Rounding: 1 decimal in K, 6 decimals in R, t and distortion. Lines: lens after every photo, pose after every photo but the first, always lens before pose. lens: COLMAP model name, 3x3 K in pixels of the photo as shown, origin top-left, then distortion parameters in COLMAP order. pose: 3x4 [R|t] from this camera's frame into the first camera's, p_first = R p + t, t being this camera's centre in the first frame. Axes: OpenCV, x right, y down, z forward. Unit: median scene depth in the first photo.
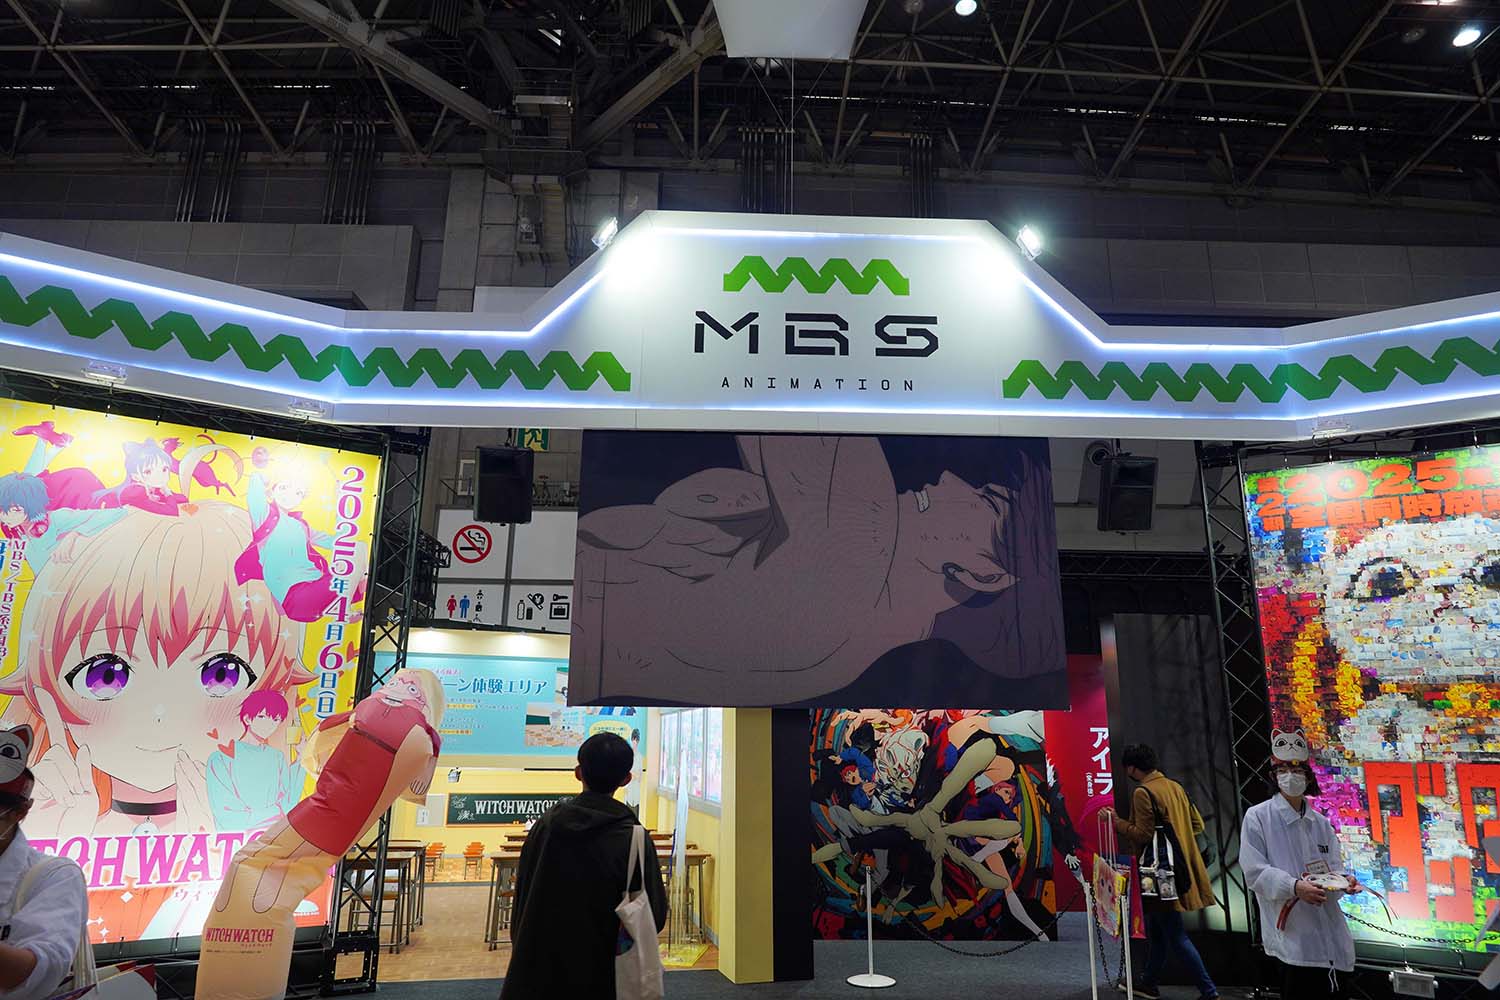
lens RADIAL K [[937.1, 0, 747.3], [0, 937.1, 502.7], [0, 0, 1]] dist [-0.014838, 0.012311]
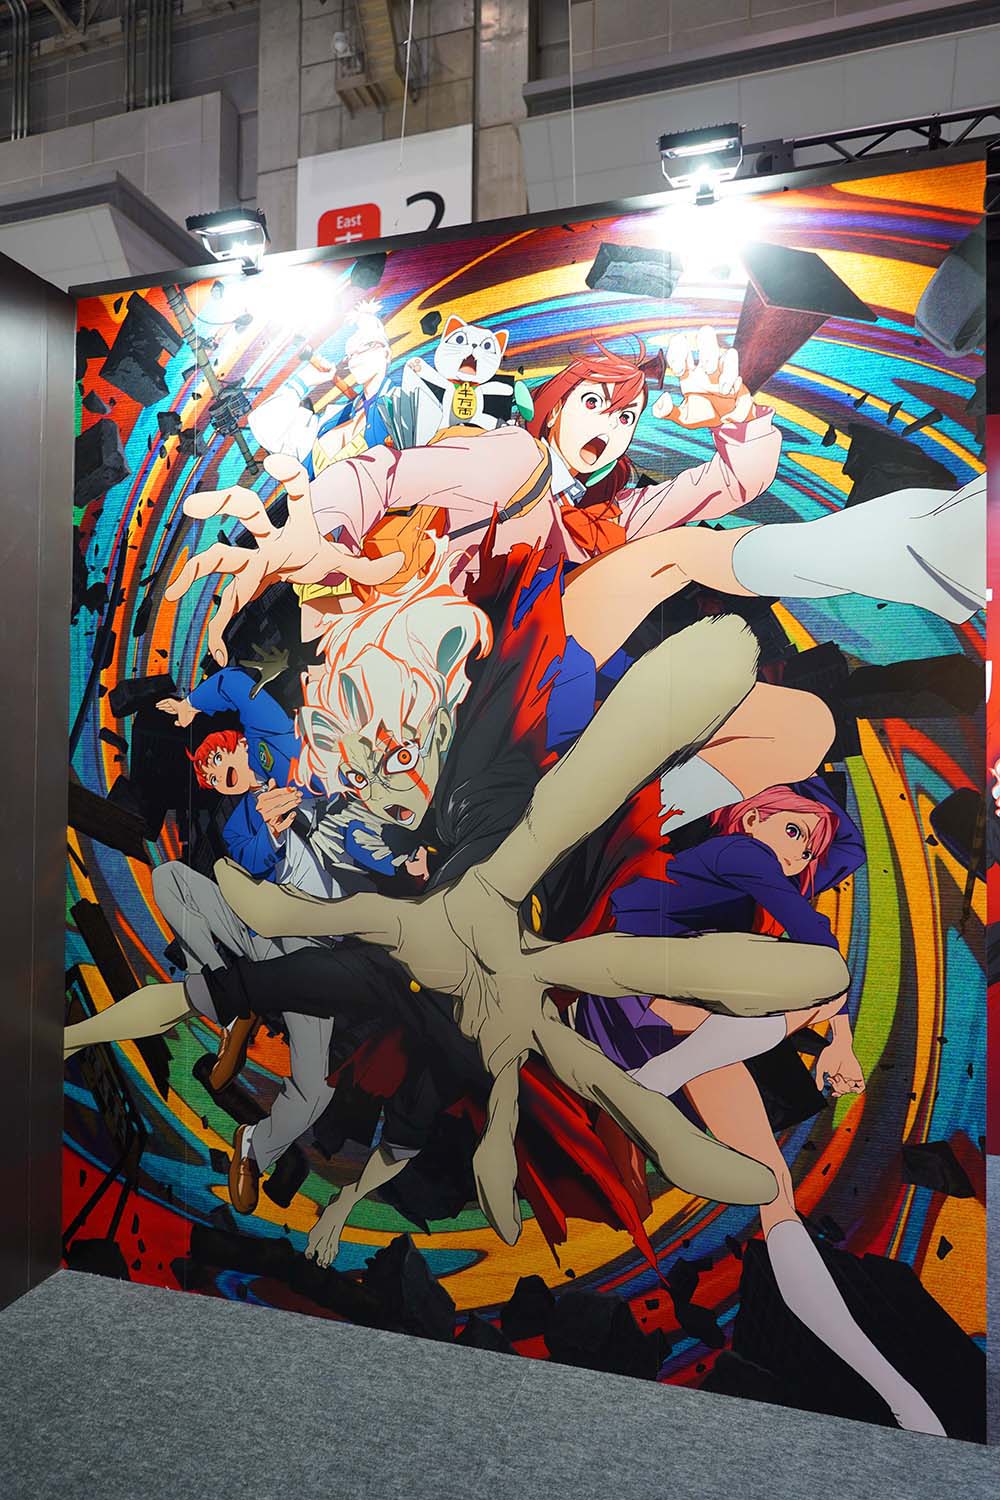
lens RADIAL K [[937.1, 0, 501.9], [0, 937.1, 747.8], [0, 0, 1]] dist [-0.014838, 0.012311]
pose [[0.950831, -0.007788, -0.309611, 0.276911], [0.079353, 0.972440, 0.219234, 0.227145], [0.299371, -0.233023, 0.925244, 0.749914]]
